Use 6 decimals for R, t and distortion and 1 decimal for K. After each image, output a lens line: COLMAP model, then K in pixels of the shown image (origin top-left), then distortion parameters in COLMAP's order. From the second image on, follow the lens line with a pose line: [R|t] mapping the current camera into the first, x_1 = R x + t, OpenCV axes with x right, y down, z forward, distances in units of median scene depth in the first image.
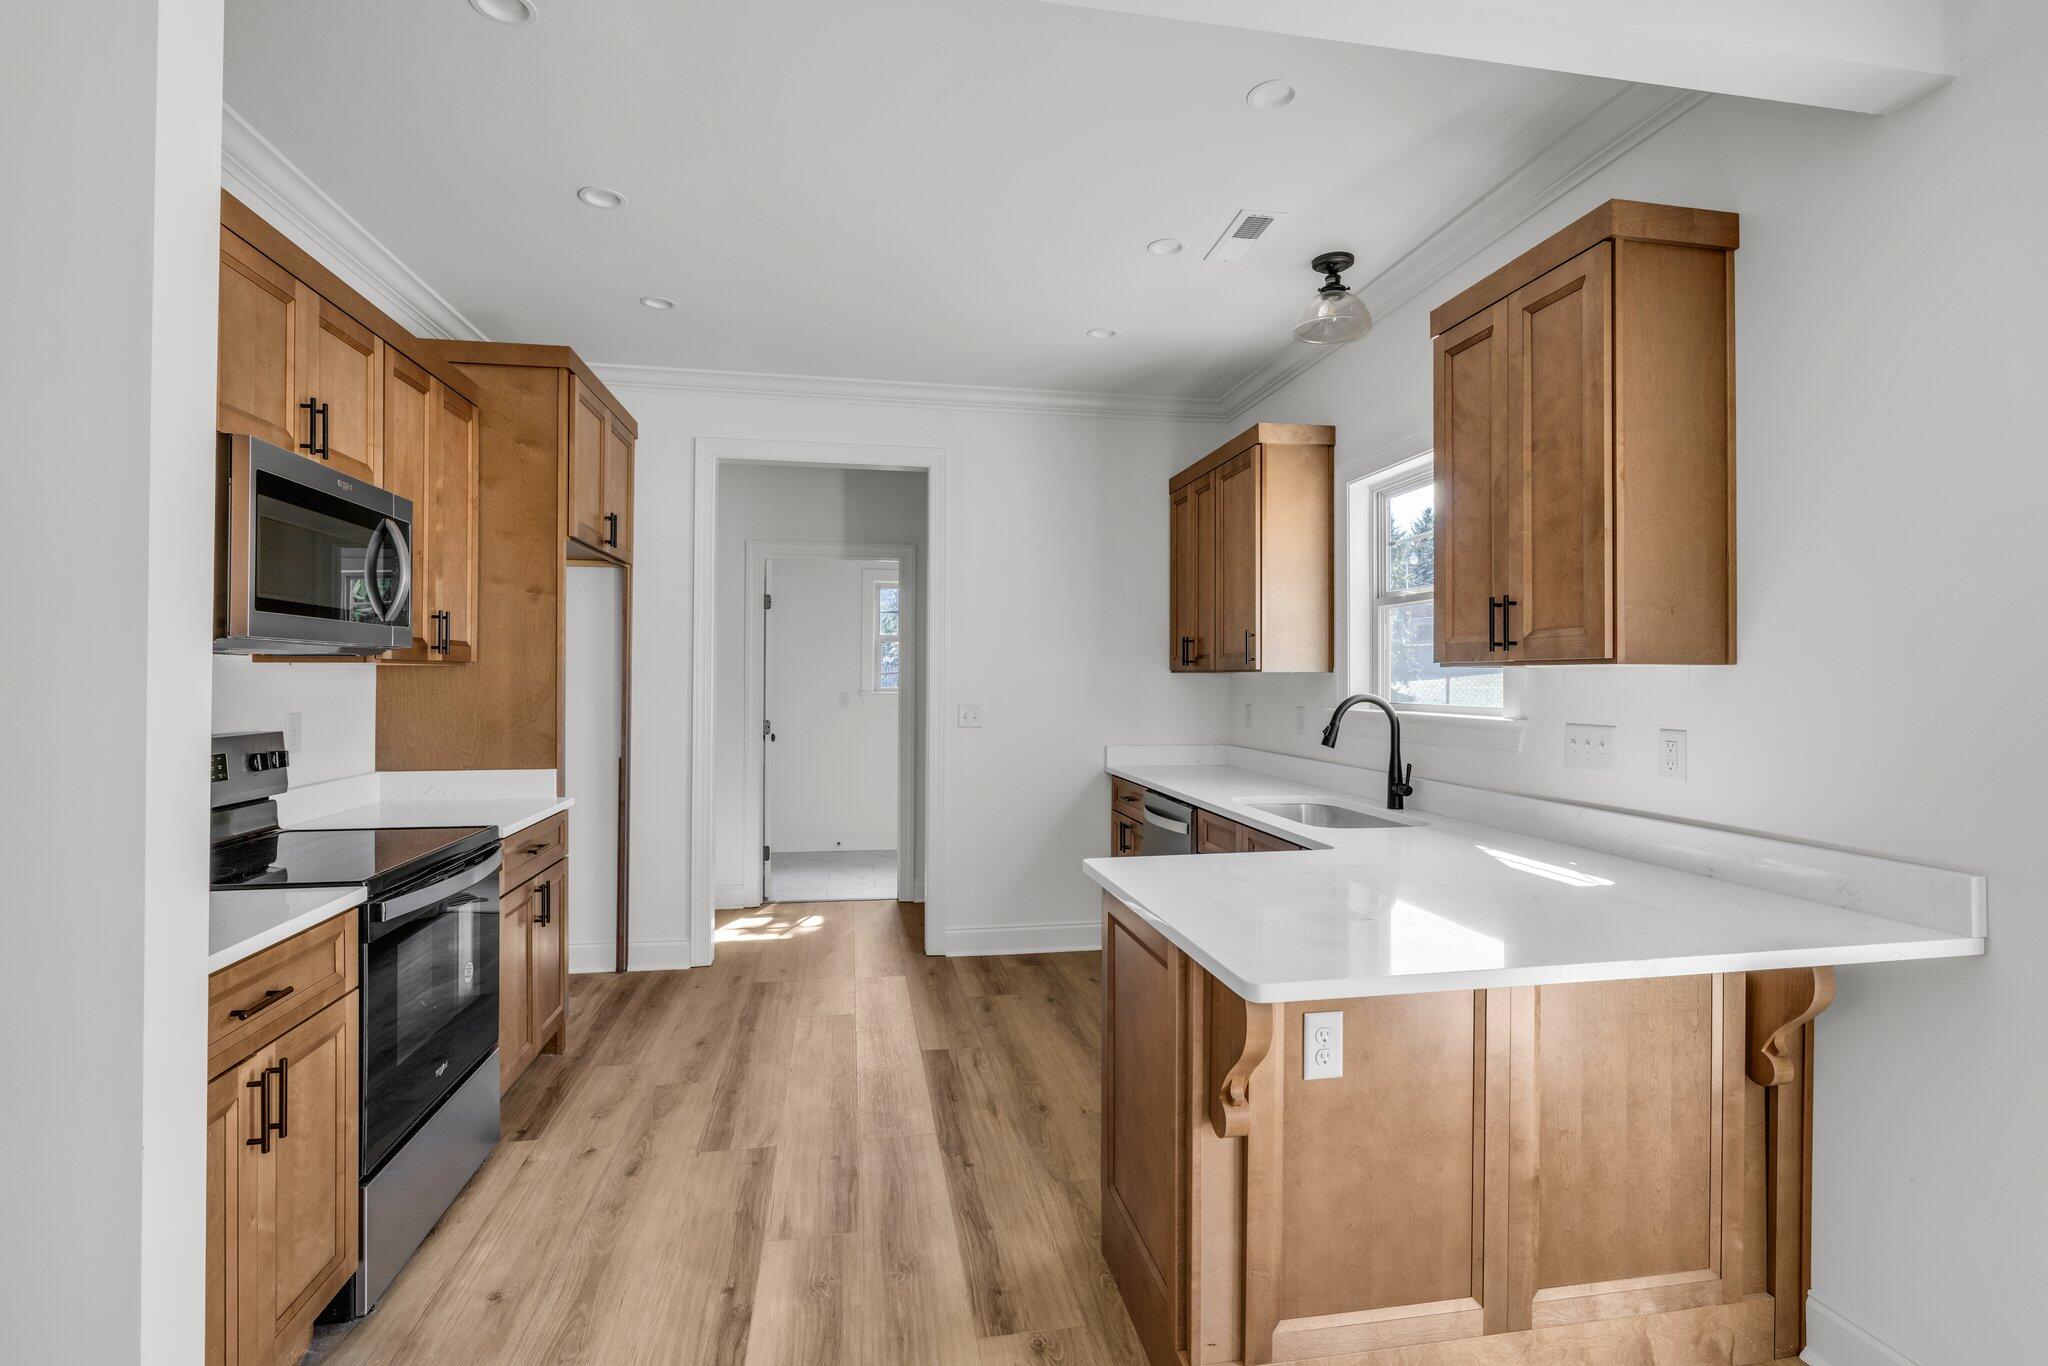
lens RADIAL K [[951.1, 0, 1024.9], [0, 951.1, 670.1], [0, 0, 1]] dist [-0.011937, 0.002596]
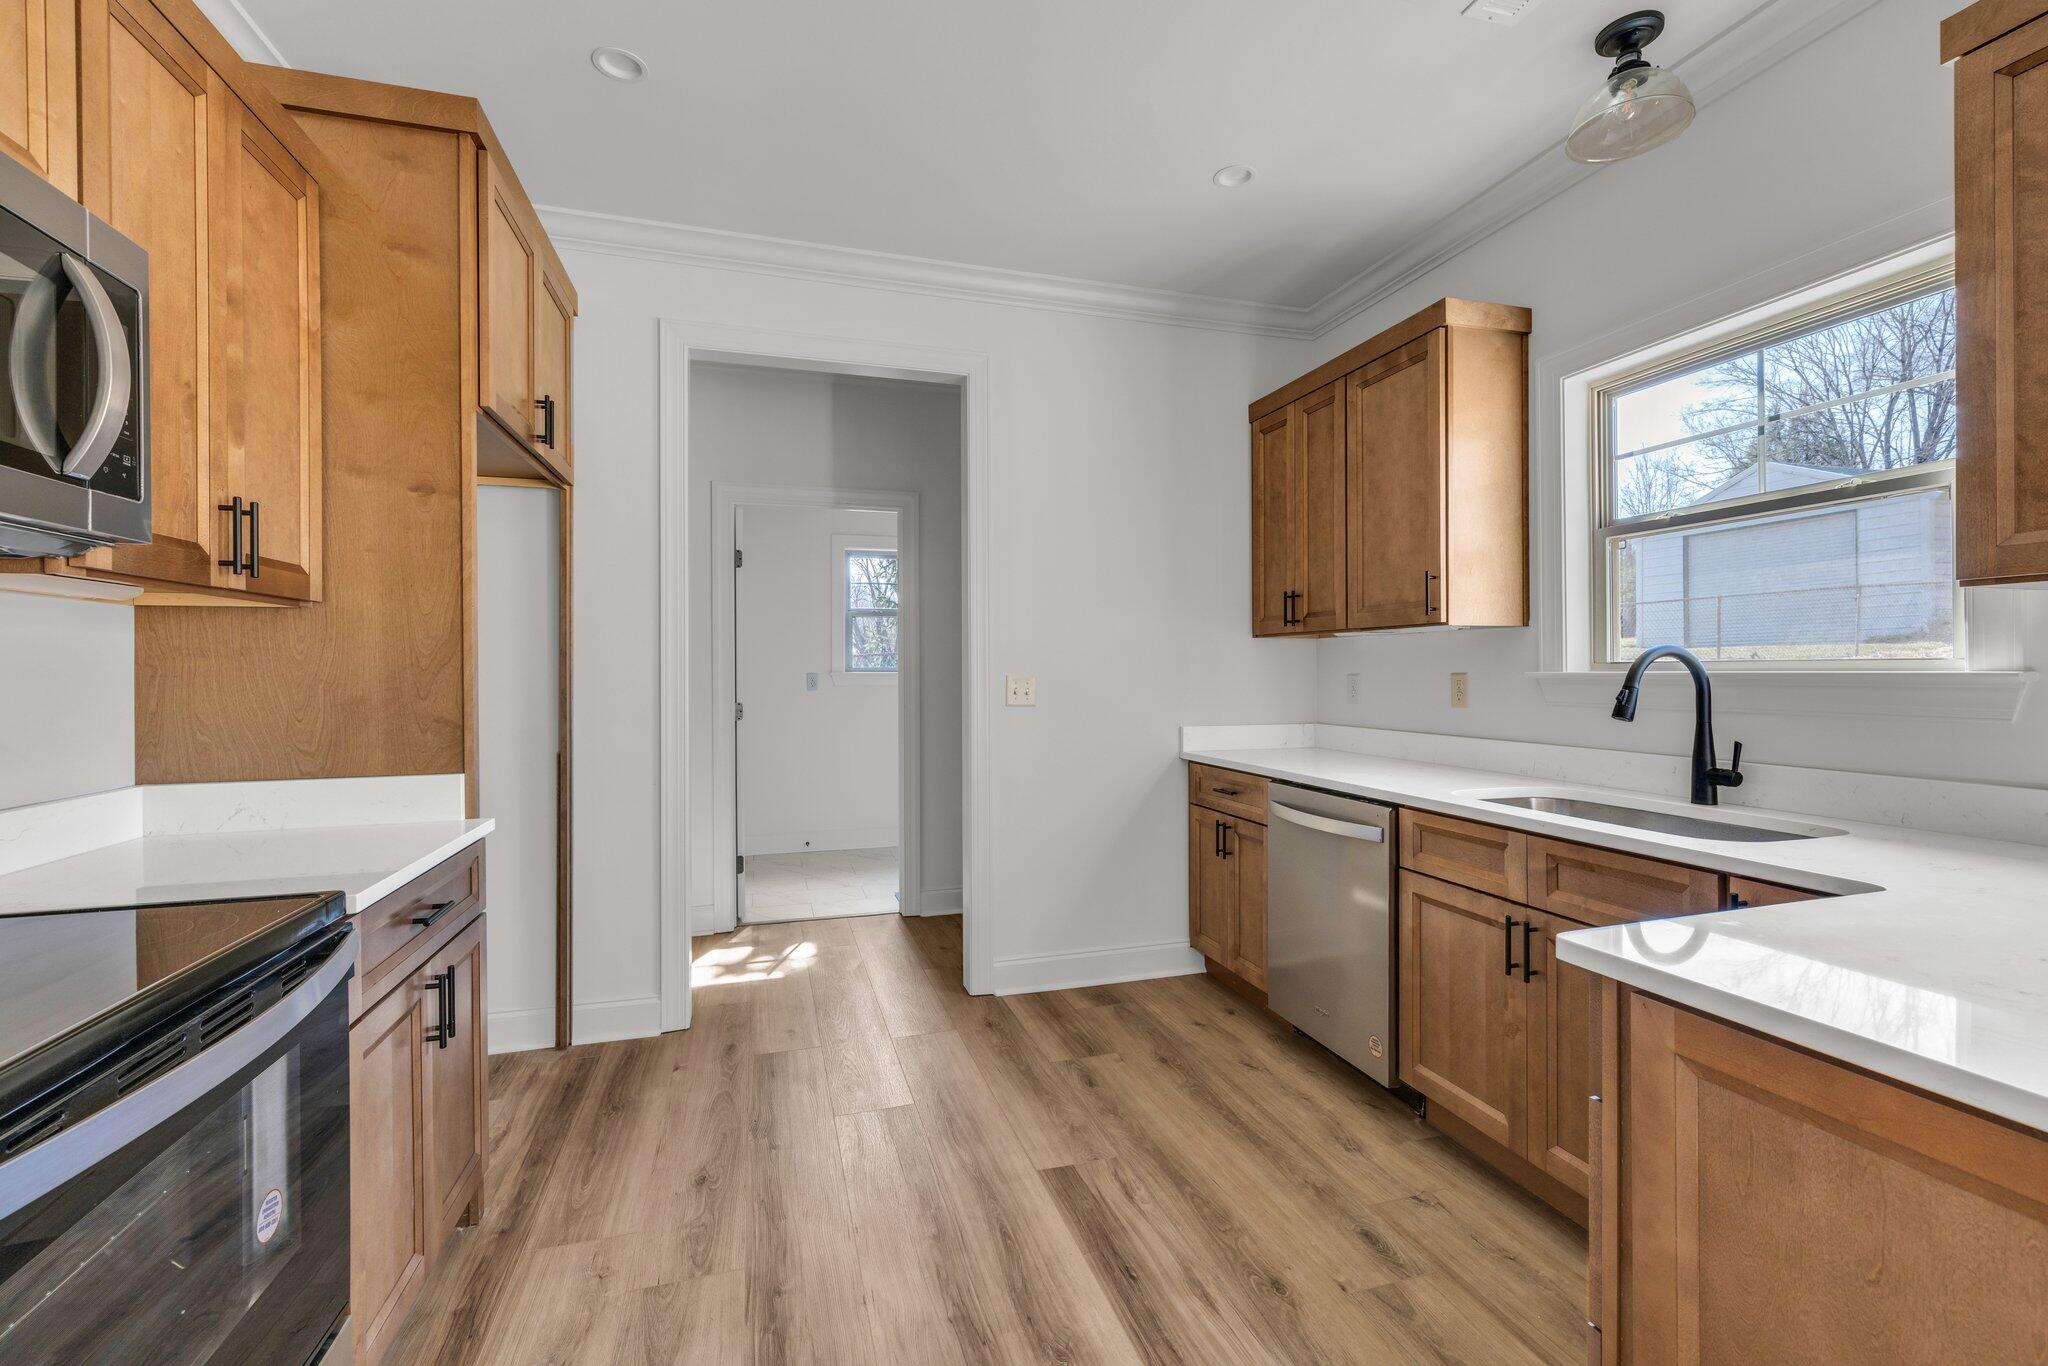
lens RADIAL K [[864.7, 0, 1023.7], [0, 864.7, 670.7], [0, 0, 1]] dist [-0.000030, -0.000100]
pose [[0.993348, -0.007631, 0.114900, -0.207661], [0.006557, 0.999931, 0.009722, 0.035708], [-0.114966, -0.008904, 0.993330, 0.422614]]
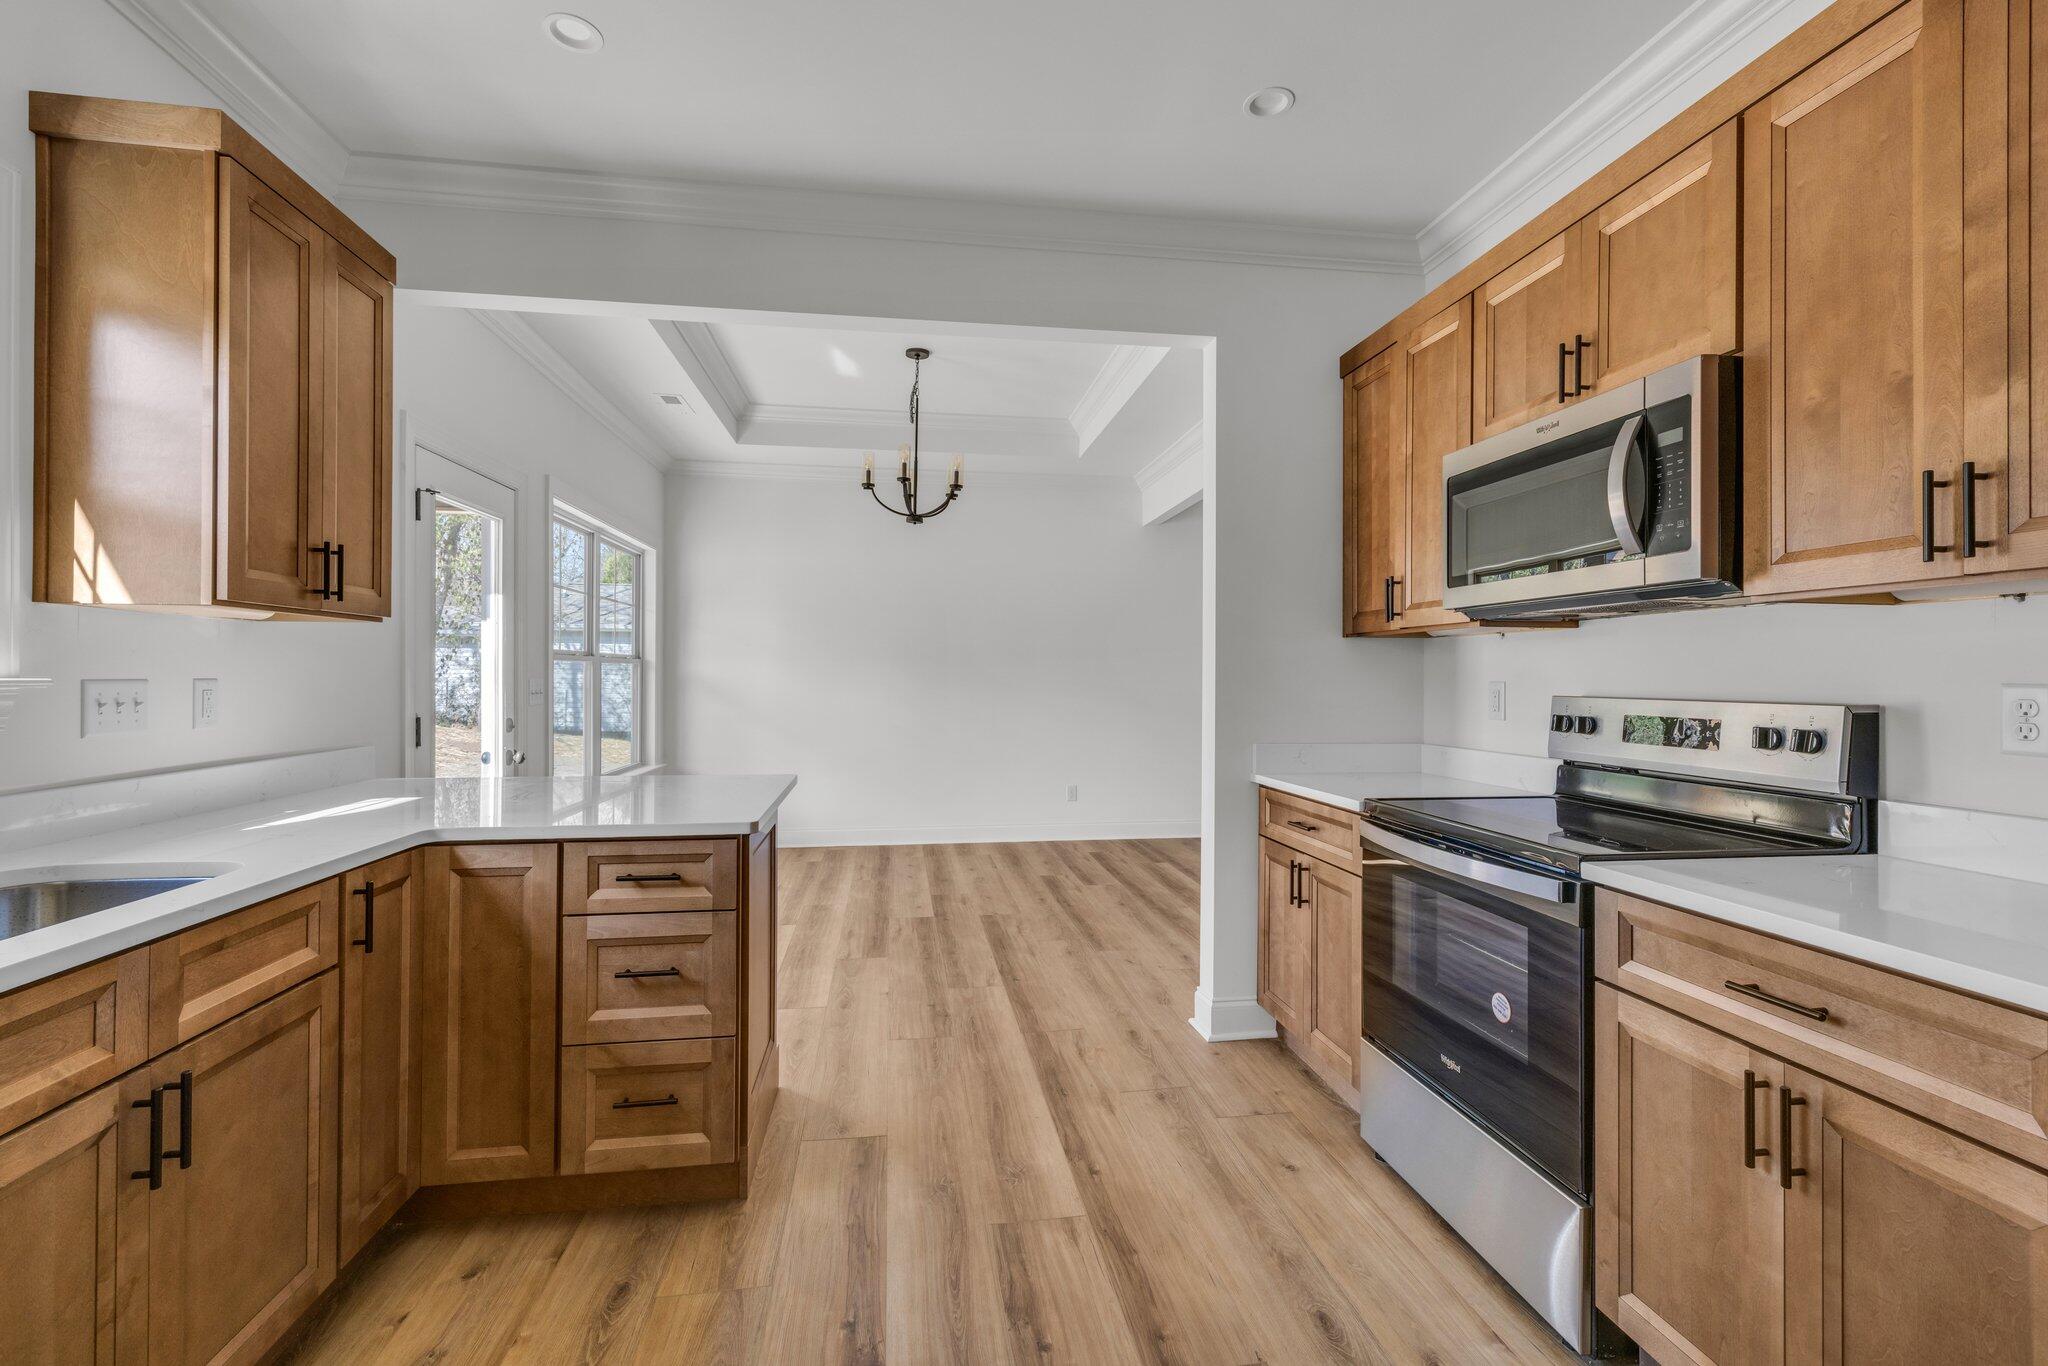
lens RADIAL K [[864.7, 0, 1024.6], [0, 864.7, 677.7], [0, 0, 1]] dist [-0.000030, -0.000100]
pose [[-0.999384, -0.006308, 0.034509, -0.174951], [-0.006605, 0.999942, -0.008498, 0.045684], [-0.034454, -0.008721, -0.999368, 1.378975]]
